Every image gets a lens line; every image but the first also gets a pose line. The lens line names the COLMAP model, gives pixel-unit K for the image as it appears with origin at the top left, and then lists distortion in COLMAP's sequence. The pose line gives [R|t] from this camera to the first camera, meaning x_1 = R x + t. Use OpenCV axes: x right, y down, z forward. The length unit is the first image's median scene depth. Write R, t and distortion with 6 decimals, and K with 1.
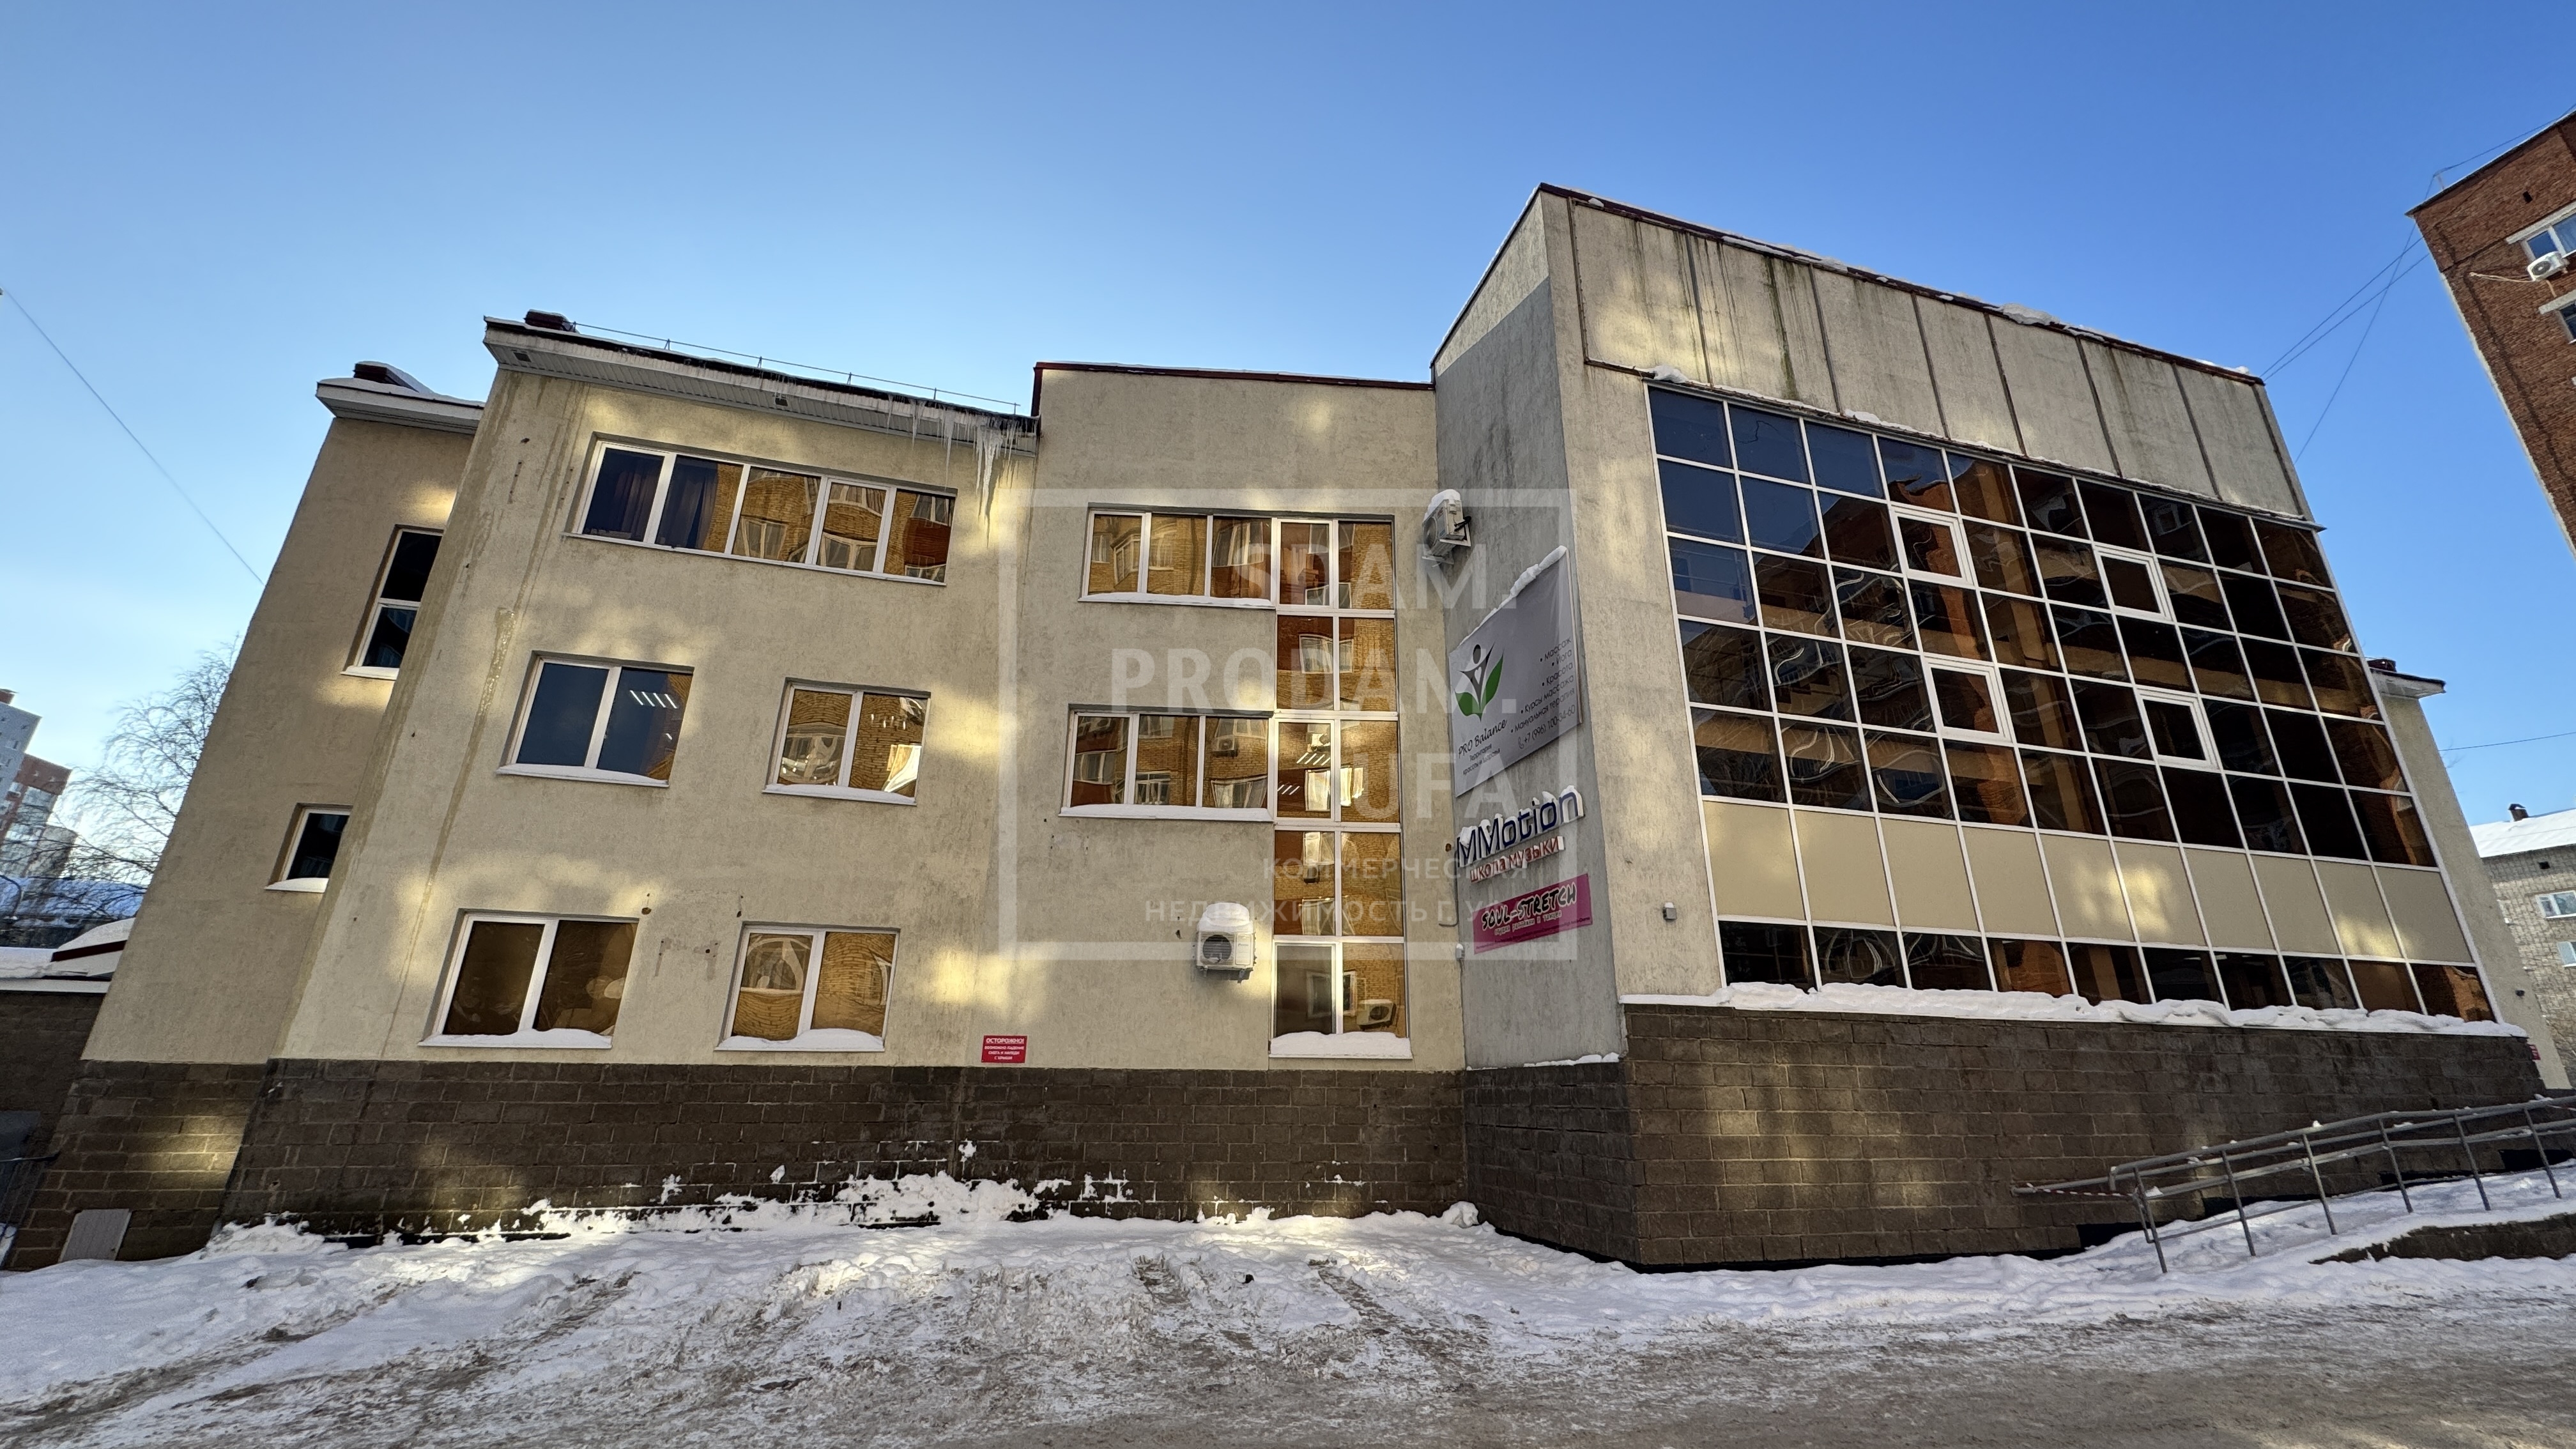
lens RADIAL K [[1018.5, 0, 1288.0], [0, 1018.5, 724.5], [0, 0, 1]] dist [-0.000682, -0.000127]
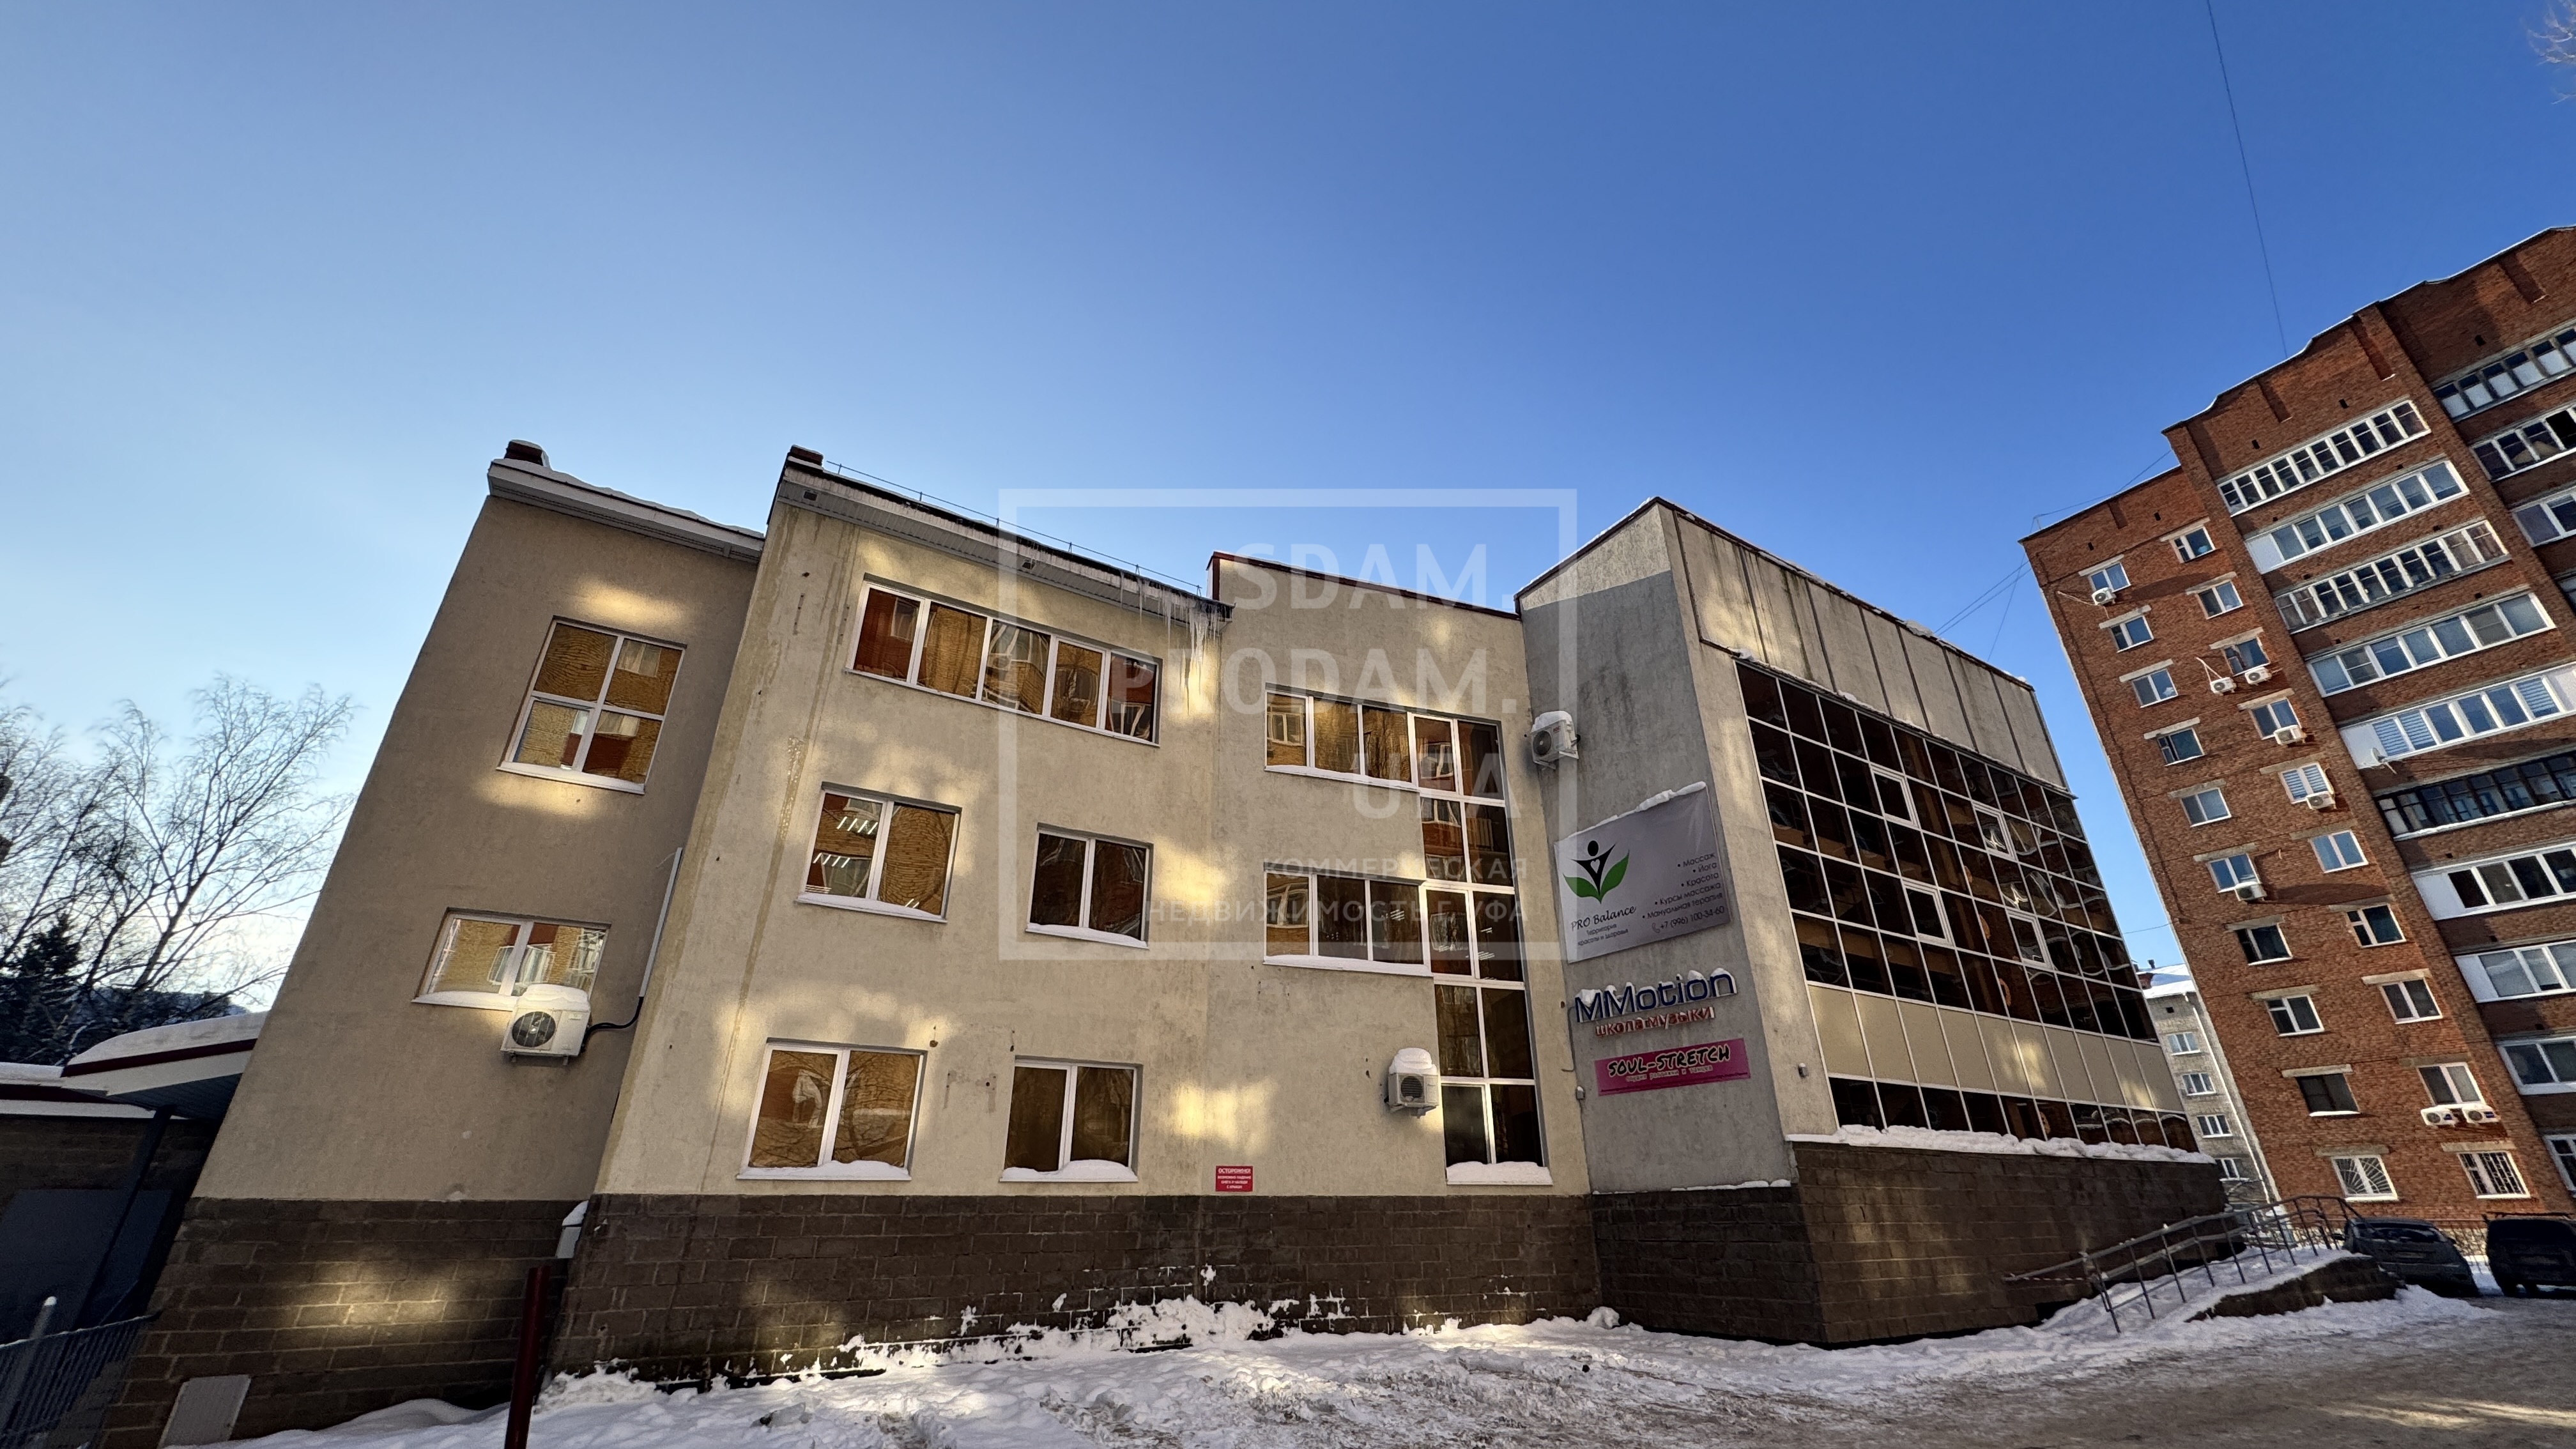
lens RADIAL K [[1018.5, 0, 1288.0], [0, 1018.5, 724.5], [0, 0, 1]] dist [-0.000682, -0.000127]
pose [[0.960657, 0.108116, 0.255829, -0.564065], [-0.080672, 0.990030, -0.115468, -0.049304], [-0.265762, 0.090287, 0.959801, -0.130019]]
